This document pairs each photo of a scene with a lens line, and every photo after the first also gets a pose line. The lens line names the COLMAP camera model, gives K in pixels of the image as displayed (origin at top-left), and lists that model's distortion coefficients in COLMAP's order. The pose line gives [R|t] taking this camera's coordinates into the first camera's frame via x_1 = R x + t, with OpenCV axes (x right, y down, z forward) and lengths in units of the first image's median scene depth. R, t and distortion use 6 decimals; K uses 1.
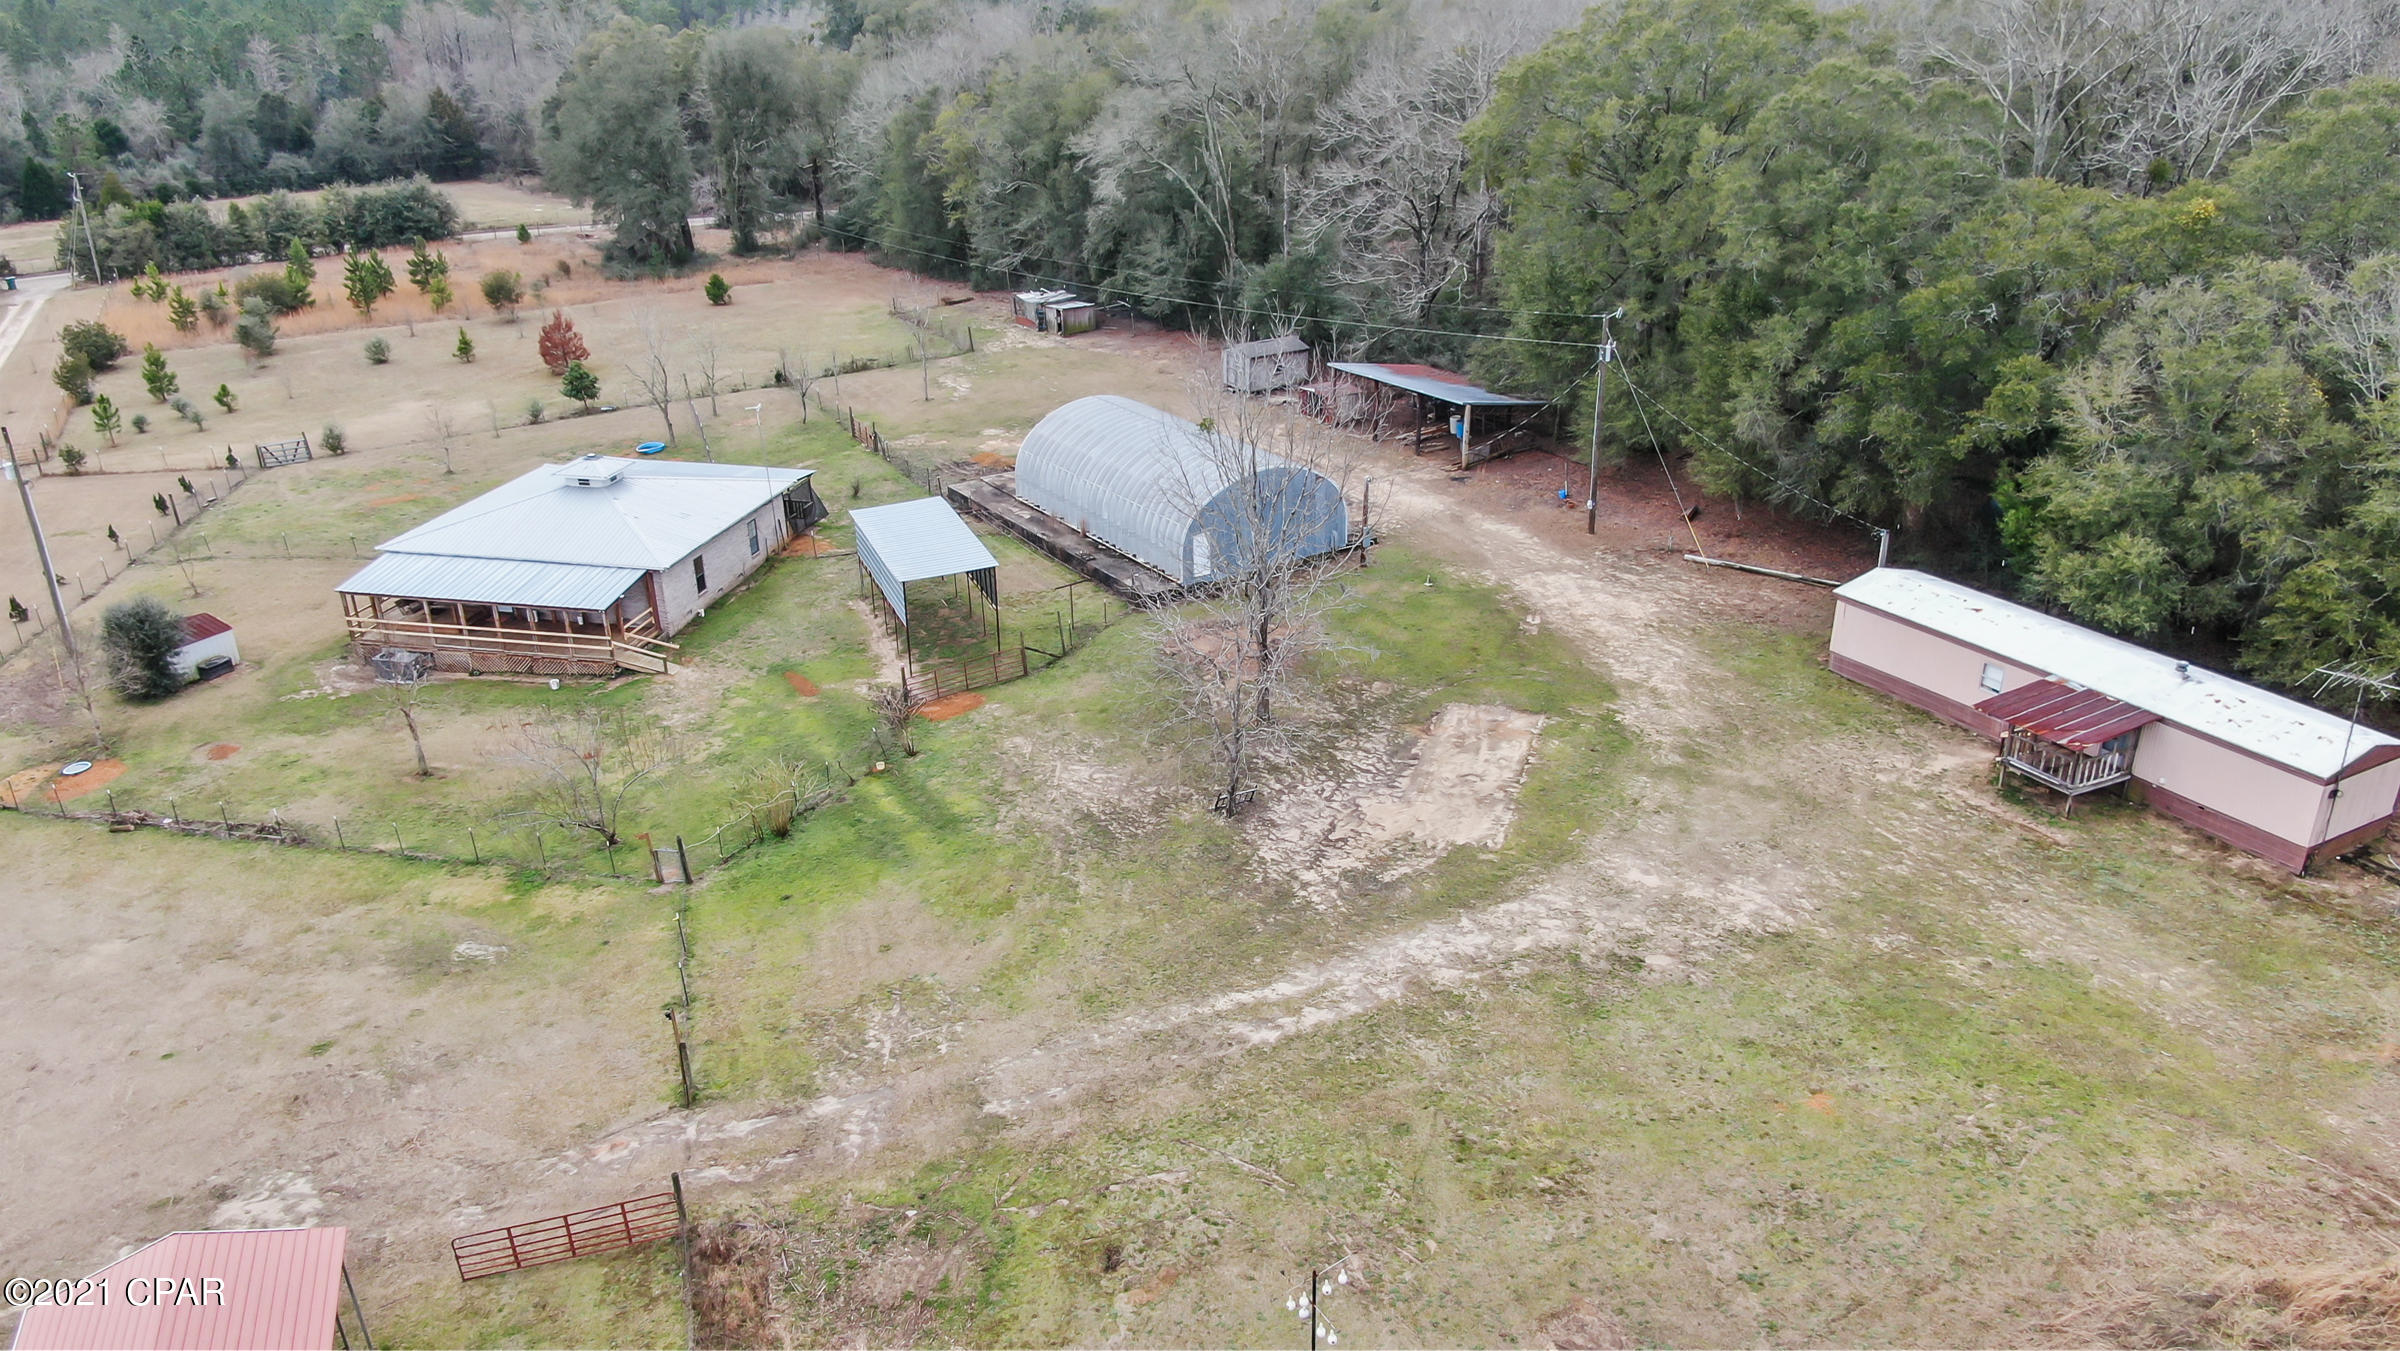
lens RADIAL K [[1654.6, 0, 1200.0], [0, 1654.6, 675.5], [0, 0, 1]] dist [0.179737, -0.188037]
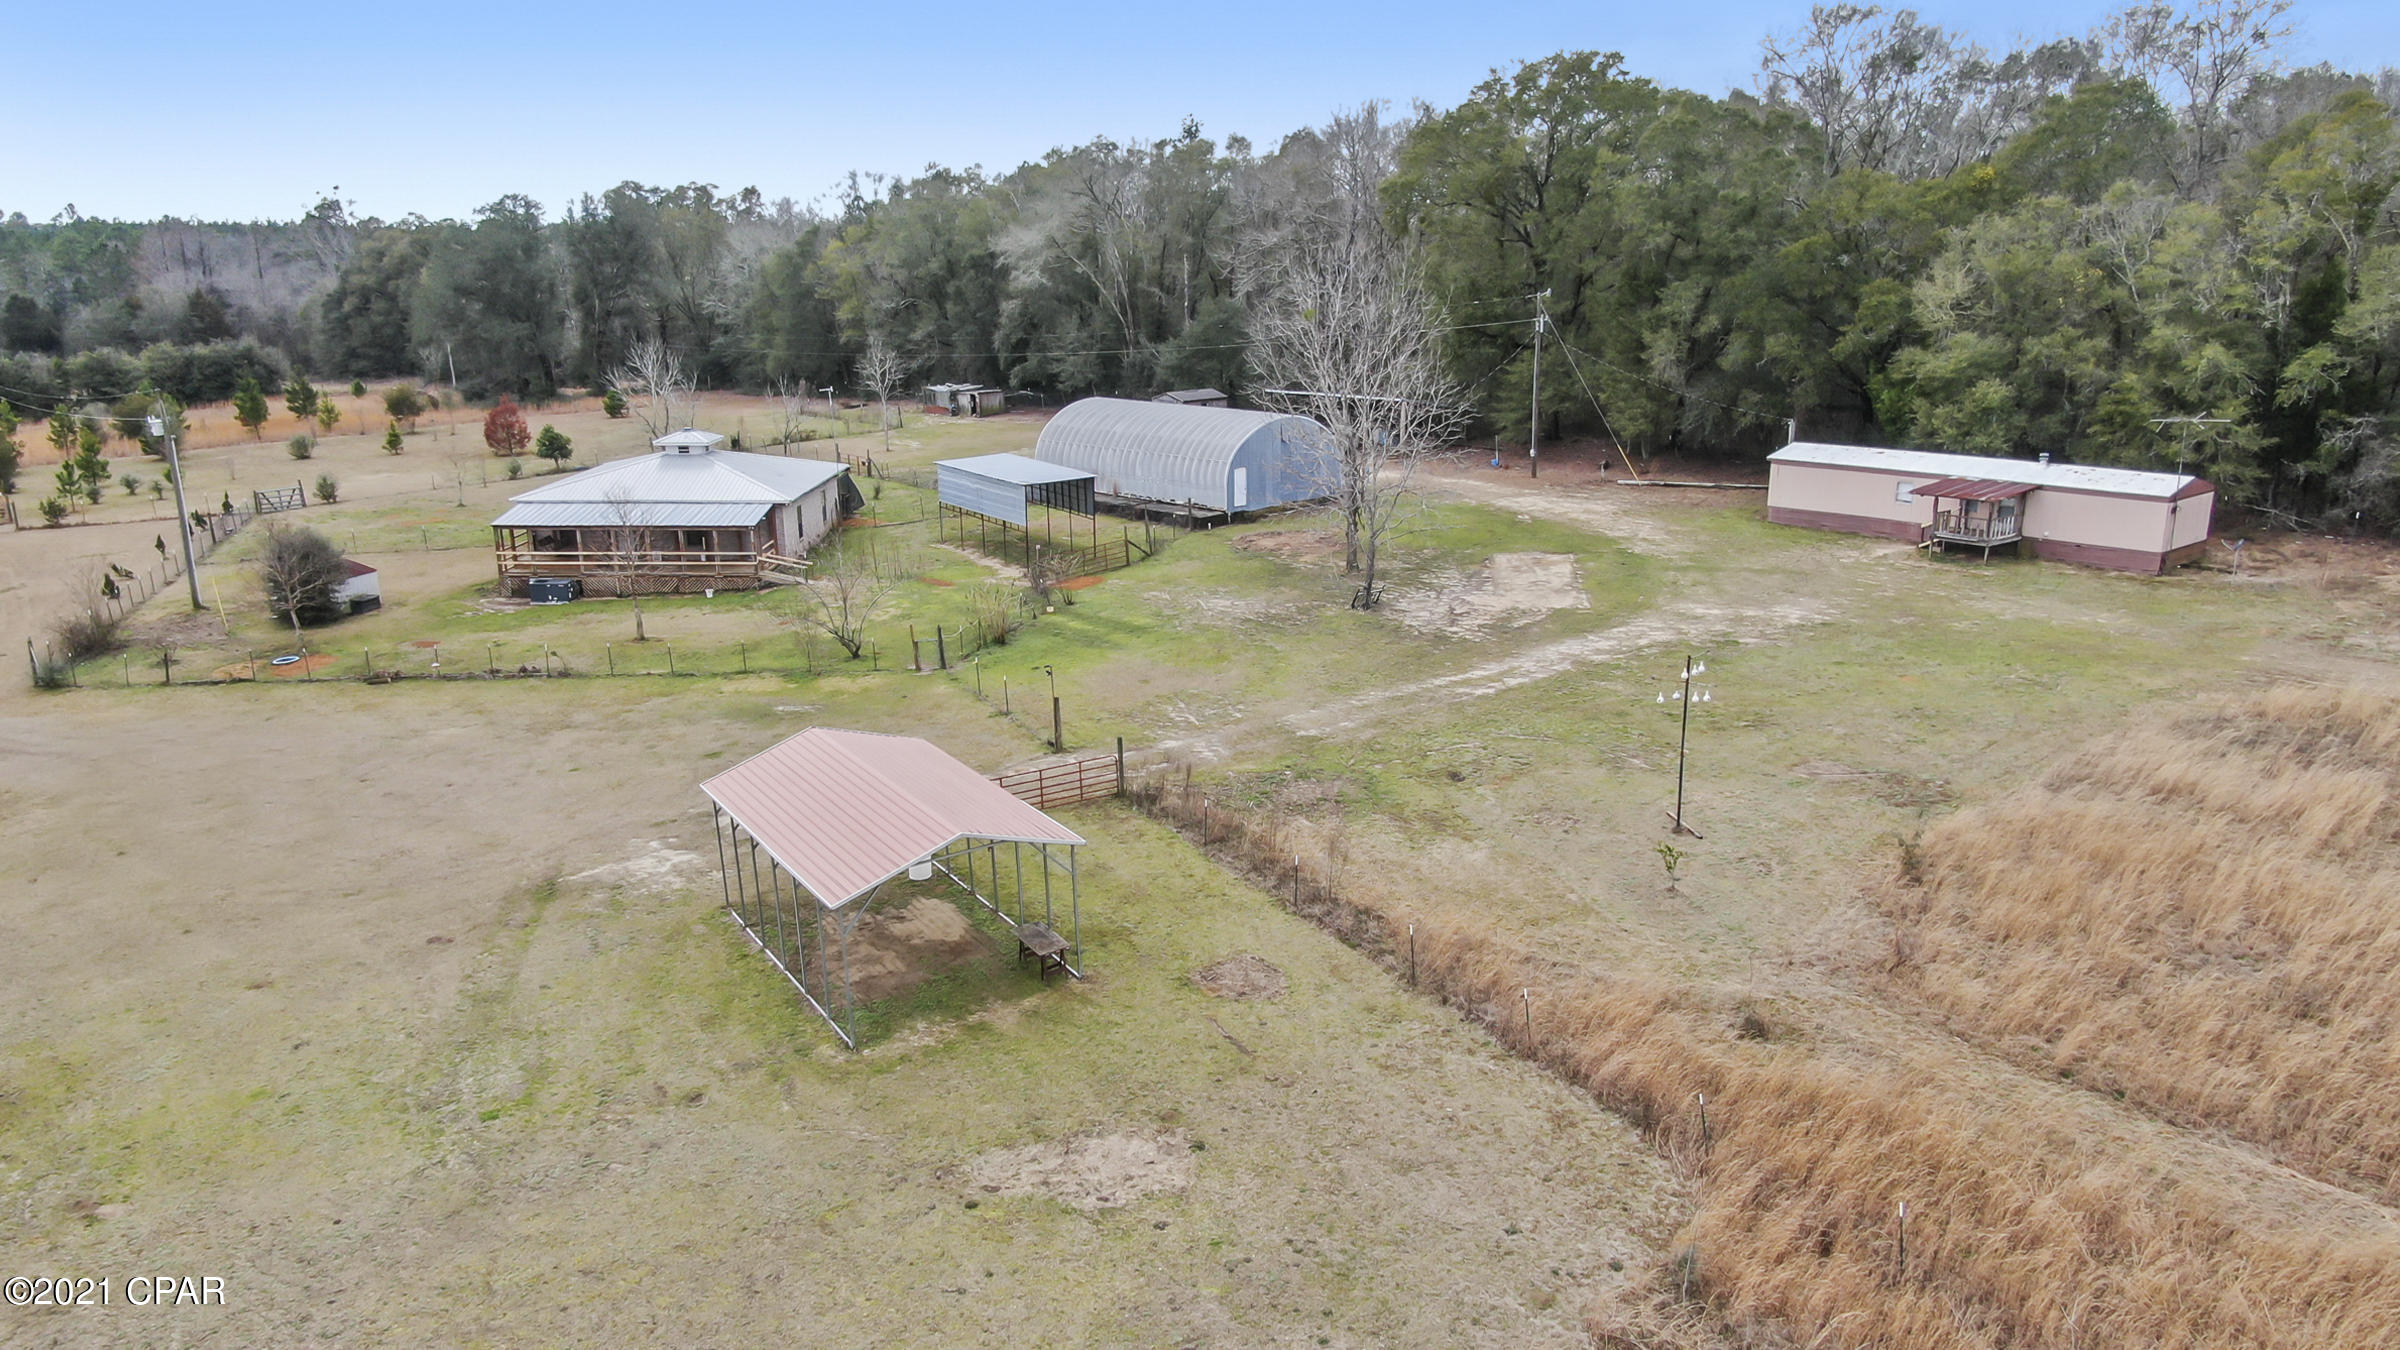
lens RADIAL K [[1654.6, 0, 1200.0], [0, 1654.6, 675.0], [0, 0, 1]] dist [0.179737, -0.188037]
pose [[0.981365, -0.046113, 0.186536, -0.268737], [0.073824, 0.986754, -0.144454, 0.241757], [-0.177404, 0.155533, 0.971770, -0.134868]]
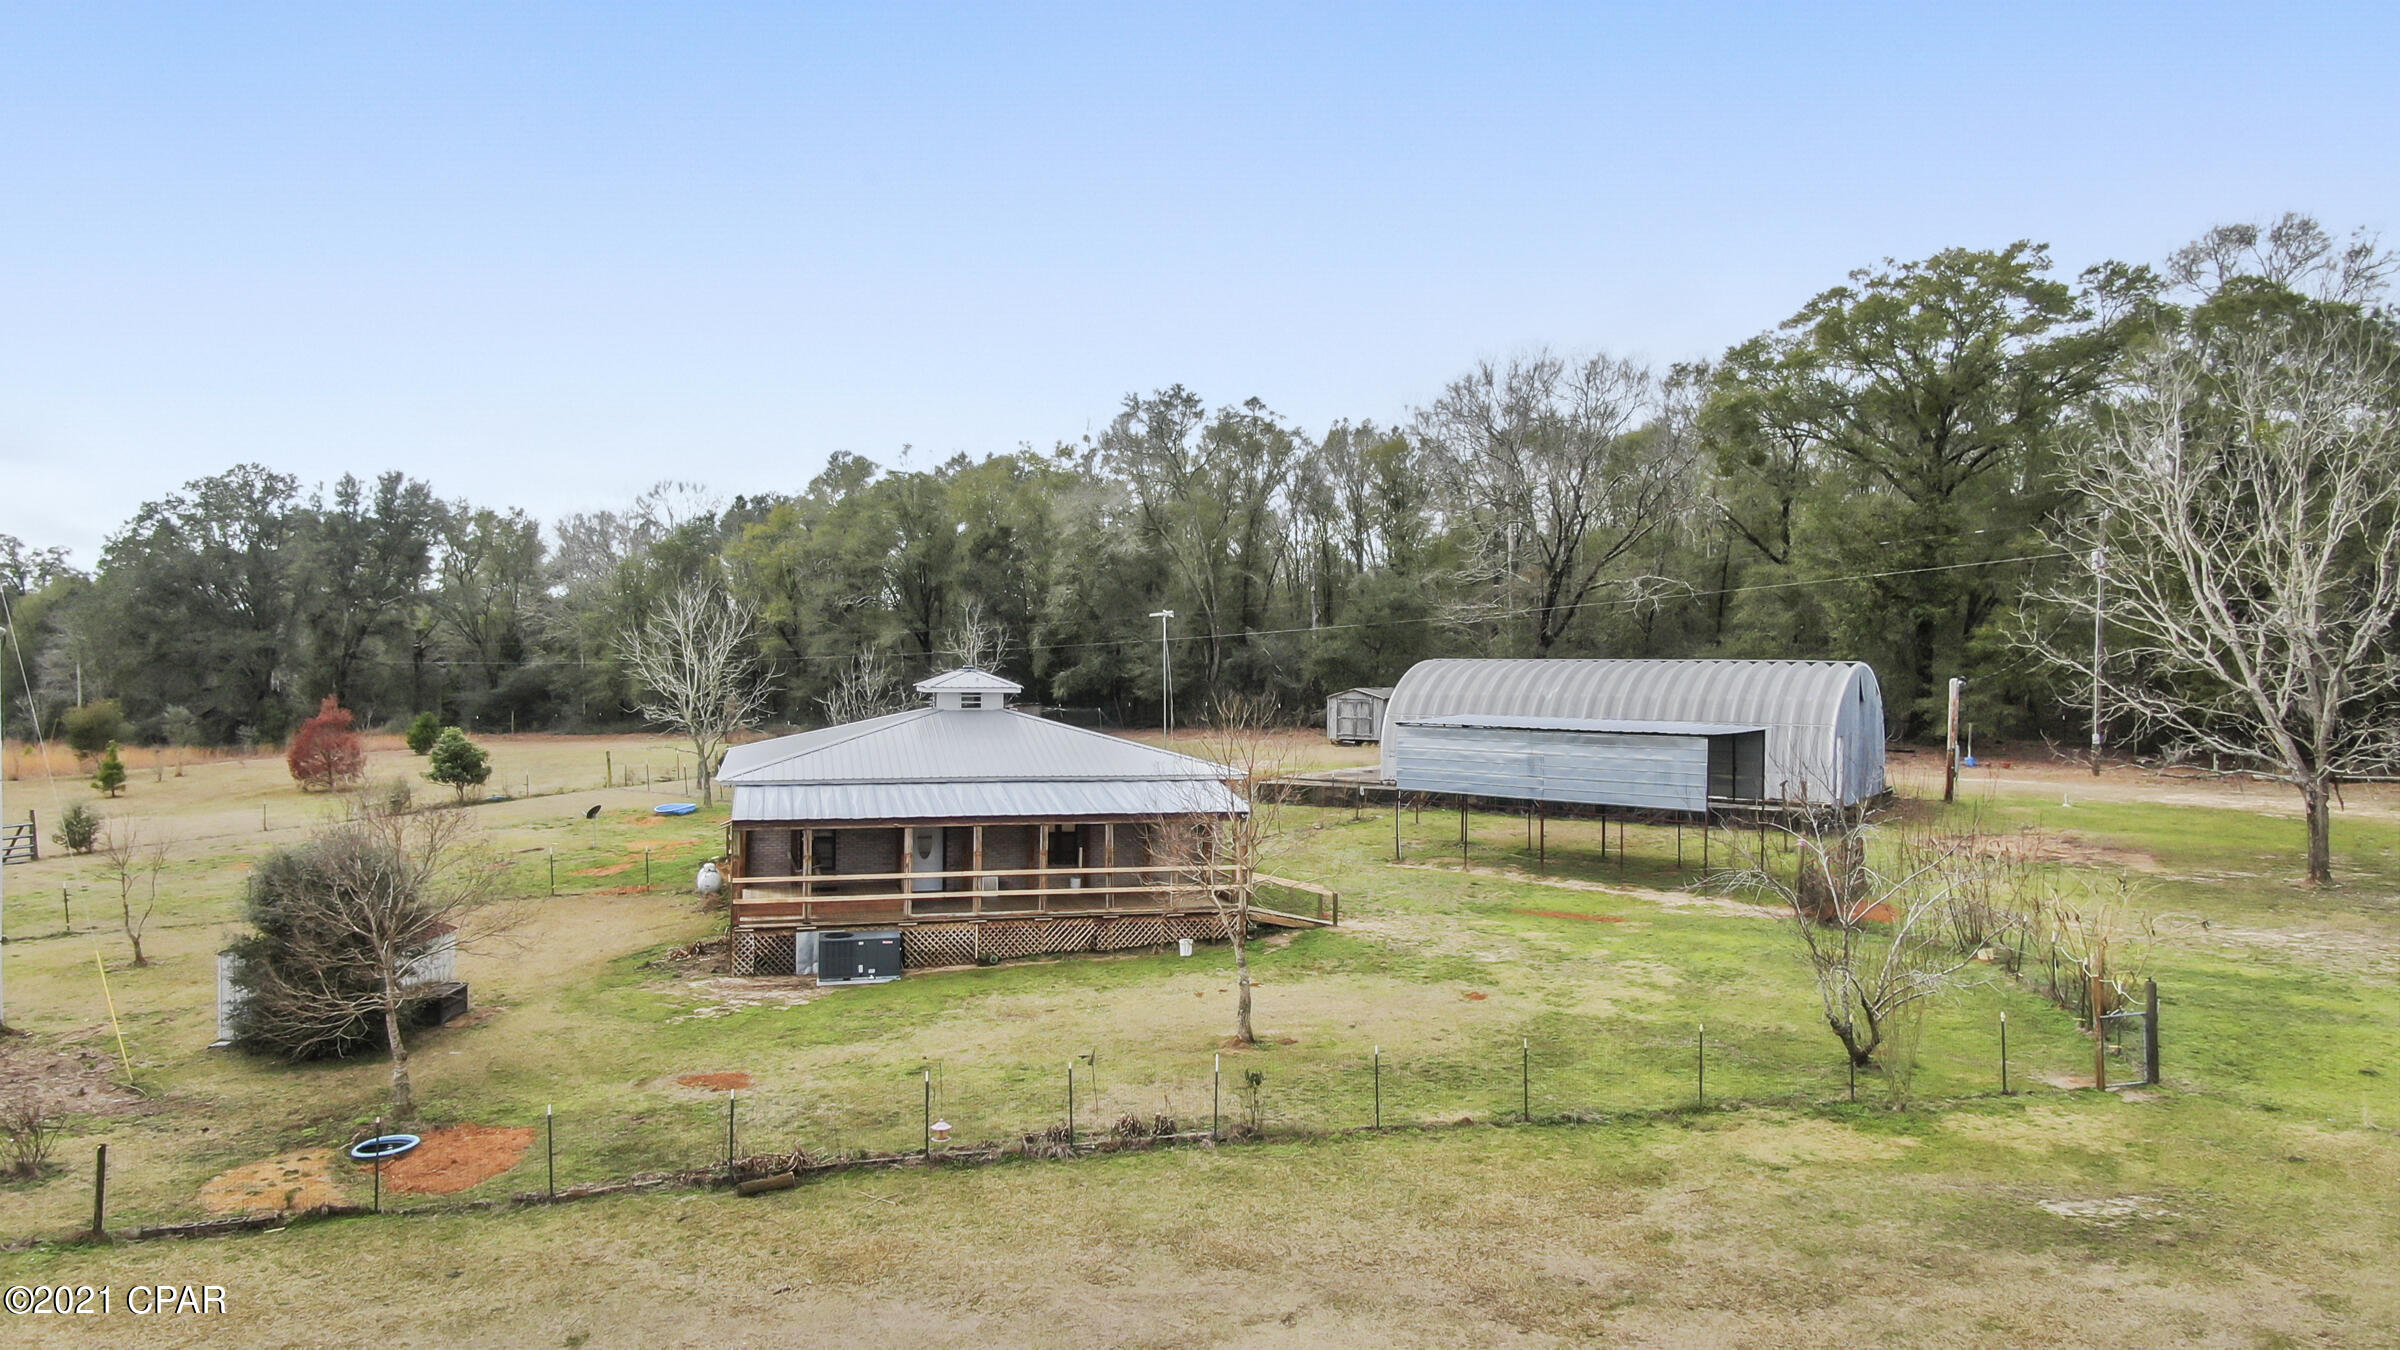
lens RADIAL K [[1654.6, 0, 1200.0], [0, 1654.6, 675.0], [0, 0, 1]] dist [0.179737, -0.188037]
pose [[0.904045, 0.014062, 0.427205, -0.605783], [0.151827, 0.923718, -0.351700, 0.114263], [-0.399563, 0.382814, 0.832948, 0.500942]]
